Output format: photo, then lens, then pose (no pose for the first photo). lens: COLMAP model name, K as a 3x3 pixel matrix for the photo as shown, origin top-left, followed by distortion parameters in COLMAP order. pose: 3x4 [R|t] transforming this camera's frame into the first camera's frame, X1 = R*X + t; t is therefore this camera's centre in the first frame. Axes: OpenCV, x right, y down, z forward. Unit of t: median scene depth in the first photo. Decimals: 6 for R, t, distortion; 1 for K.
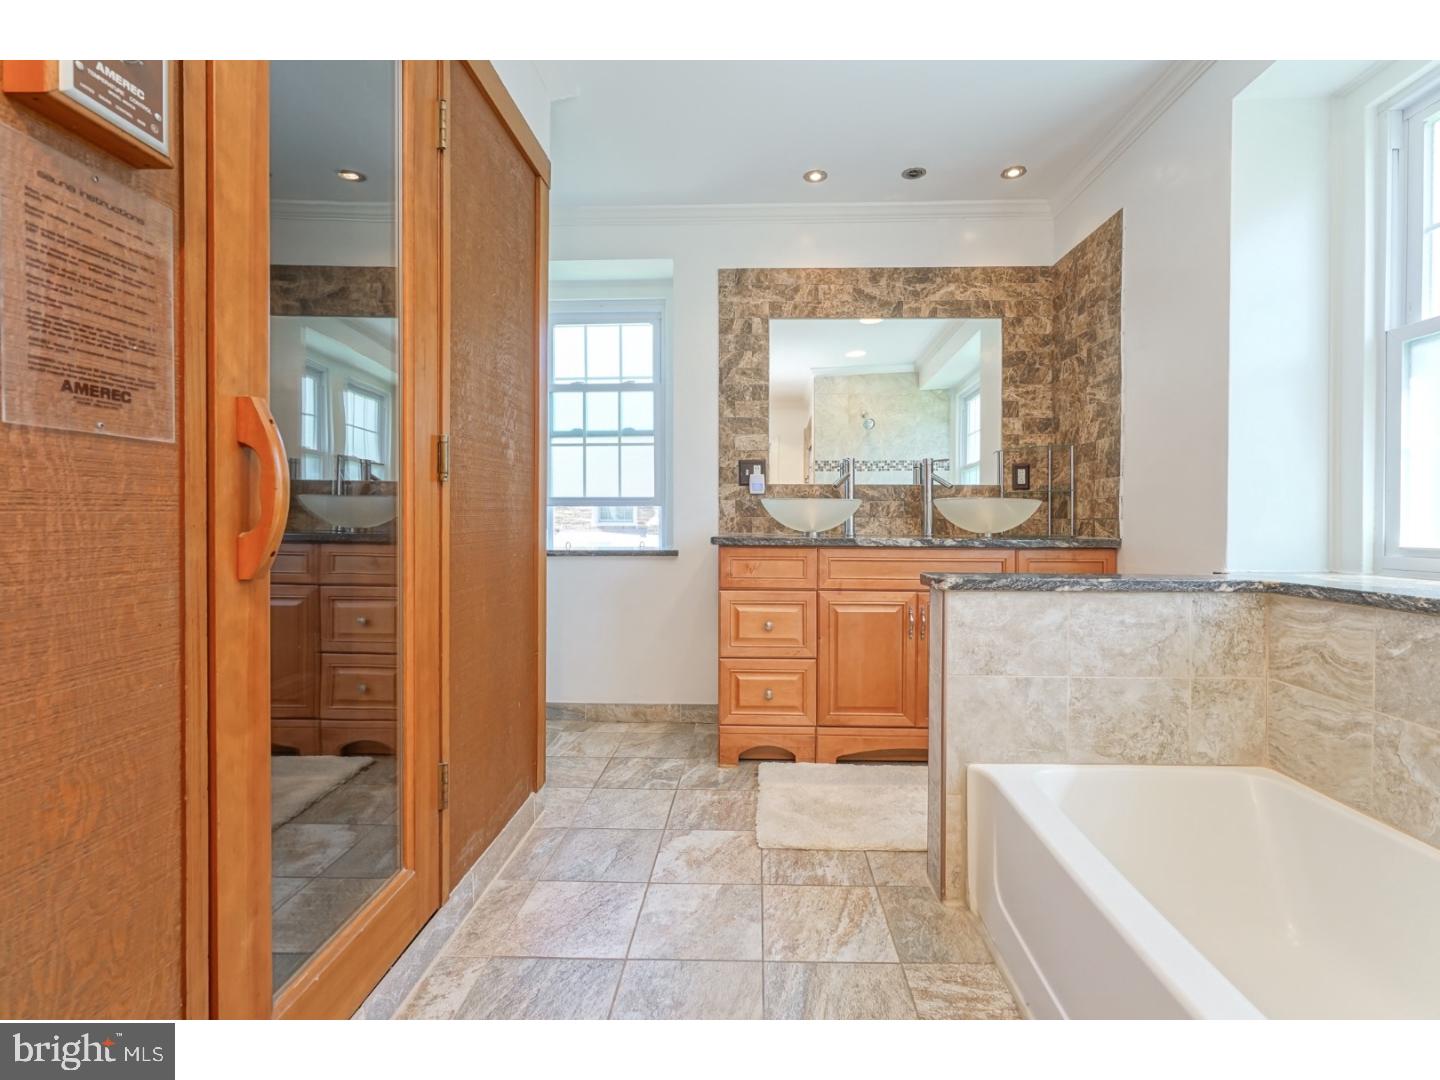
lens RADIAL K [[672.8, 0, 724.6], [0, 672.8, 534.1], [0, 0, 1]] dist [-0.004483, -0.000280]
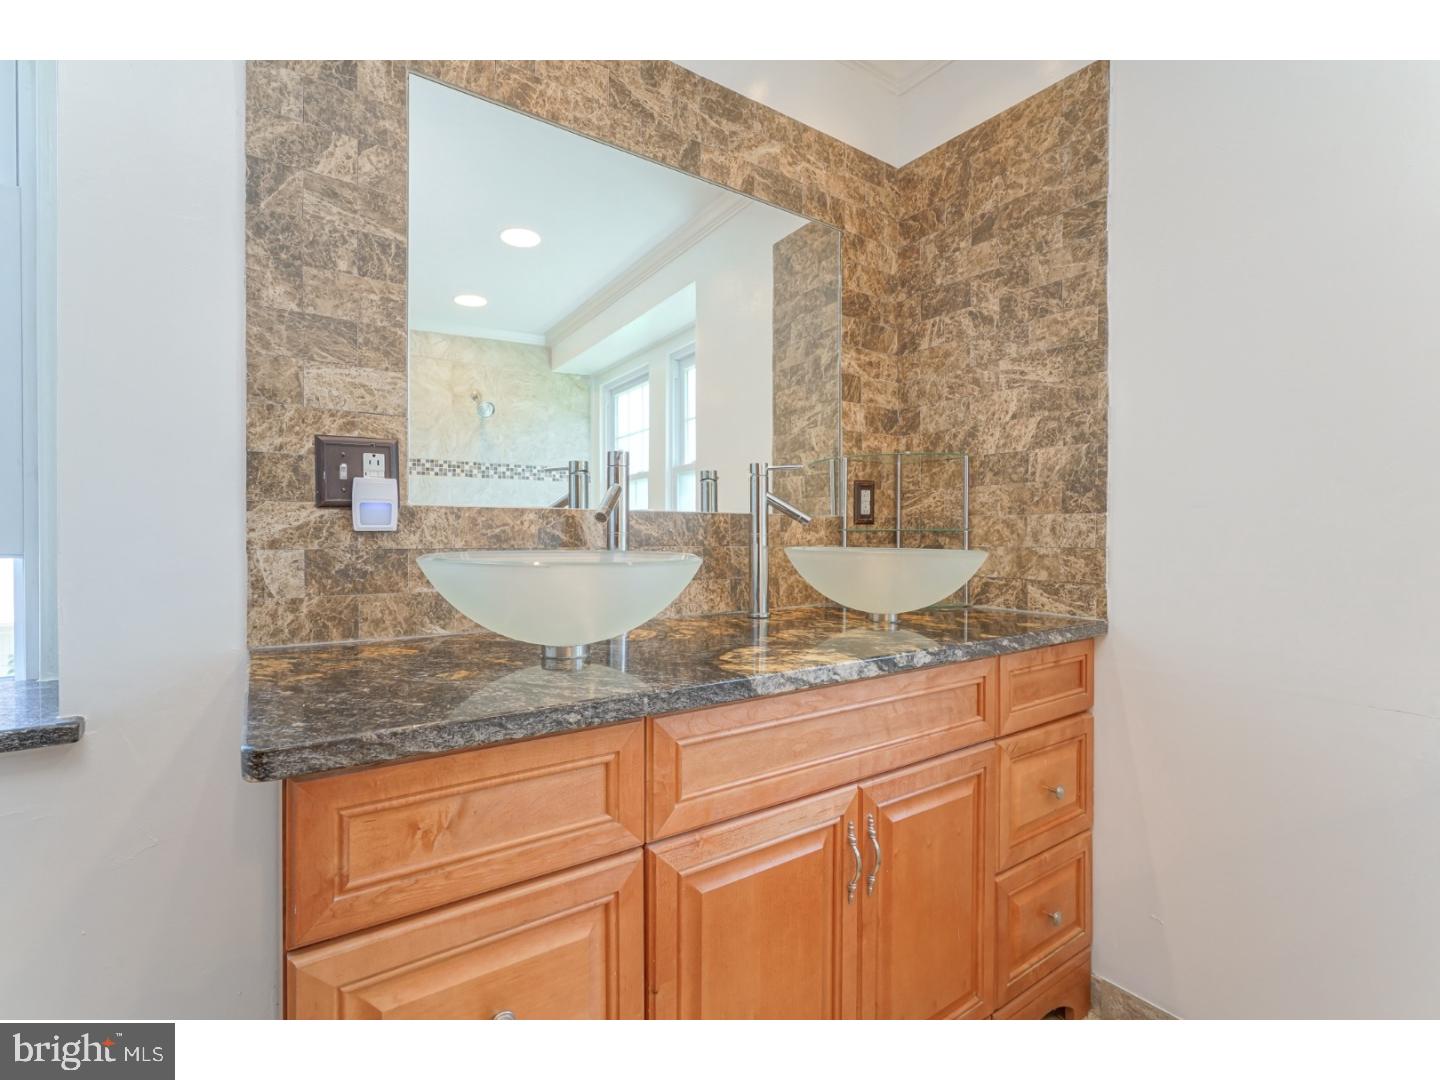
lens RADIAL K [[672.8, 0, 724.6], [0, 672.8, 534.1], [0, 0, 1]] dist [-0.004483, -0.000280]
pose [[0.791828, -0.003698, 0.610733, -0.024567], [0.011580, 0.999893, -0.008959, -0.053524], [-0.610634, 0.014167, 0.791786, 0.601833]]
